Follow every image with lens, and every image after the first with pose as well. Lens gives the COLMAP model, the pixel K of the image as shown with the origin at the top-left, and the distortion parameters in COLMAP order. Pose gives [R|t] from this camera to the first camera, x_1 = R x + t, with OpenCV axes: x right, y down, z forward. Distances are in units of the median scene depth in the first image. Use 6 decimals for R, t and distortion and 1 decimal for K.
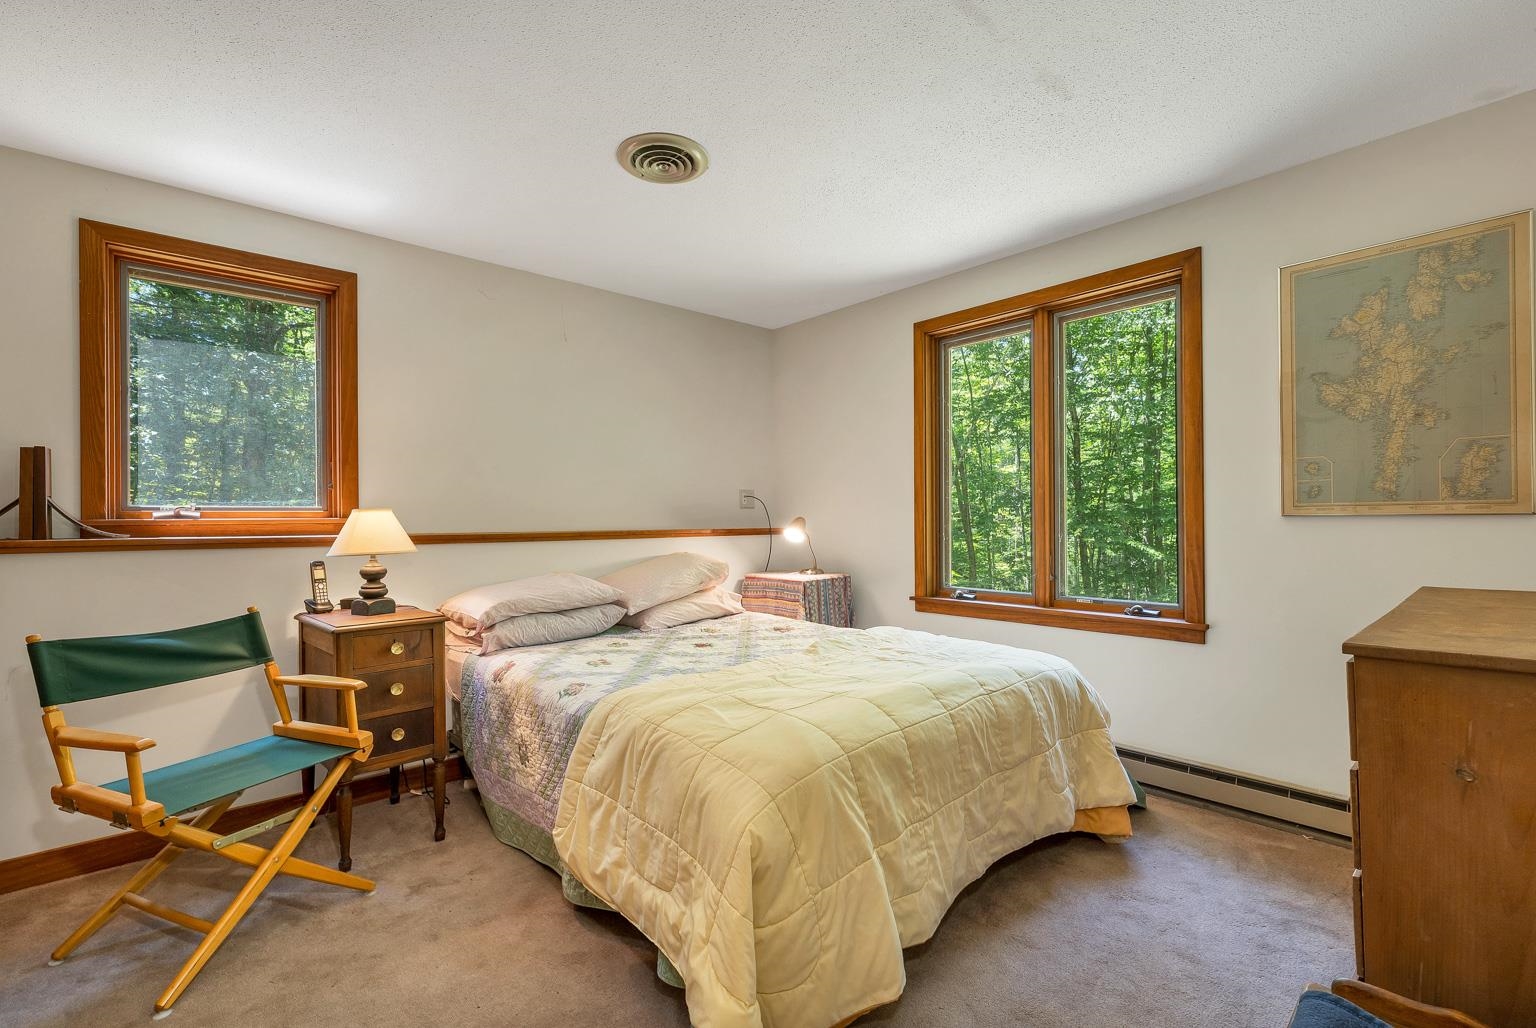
lens RADIAL K [[679.4, 0, 770.2], [0, 679.4, 519.1], [0, 0, 1]] dist [0.002533, 0.000339]
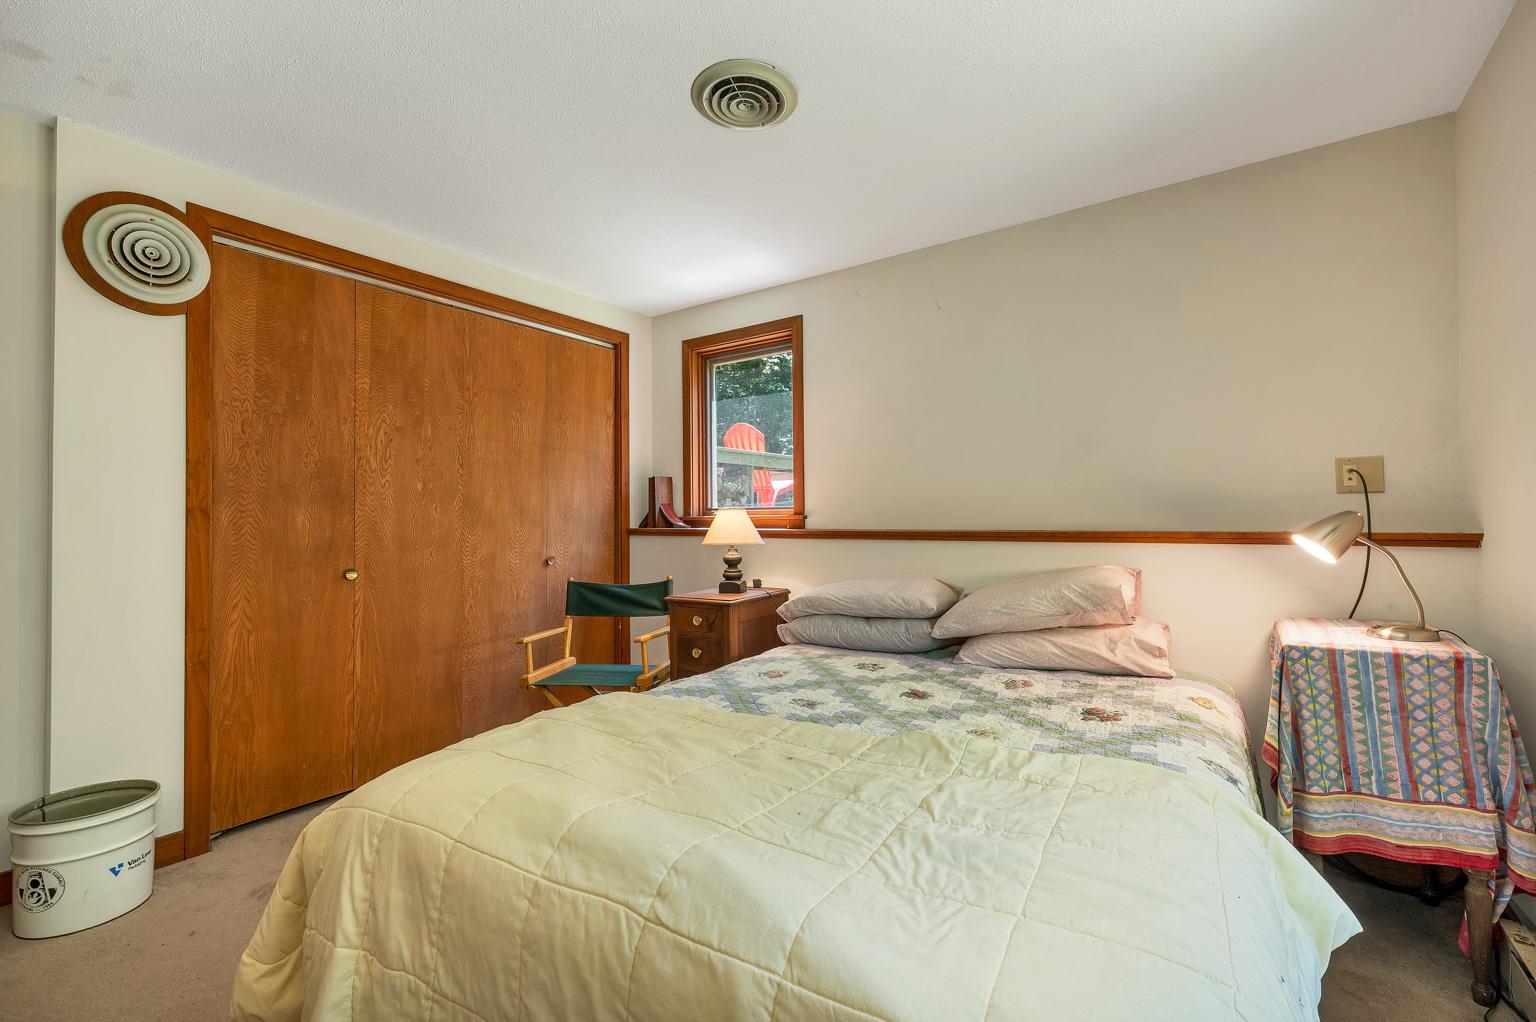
lens RADIAL K [[649.2, 0, 764.7], [0, 649.2, 515.9], [0, 0, 1]] dist [0.000996, 0.000015]
pose [[0.230757, 0.003079, -0.973007, 0.590893], [0.008443, 0.999951, 0.005167, -0.008003], [0.972975, -0.009408, 0.230719, 0.767583]]
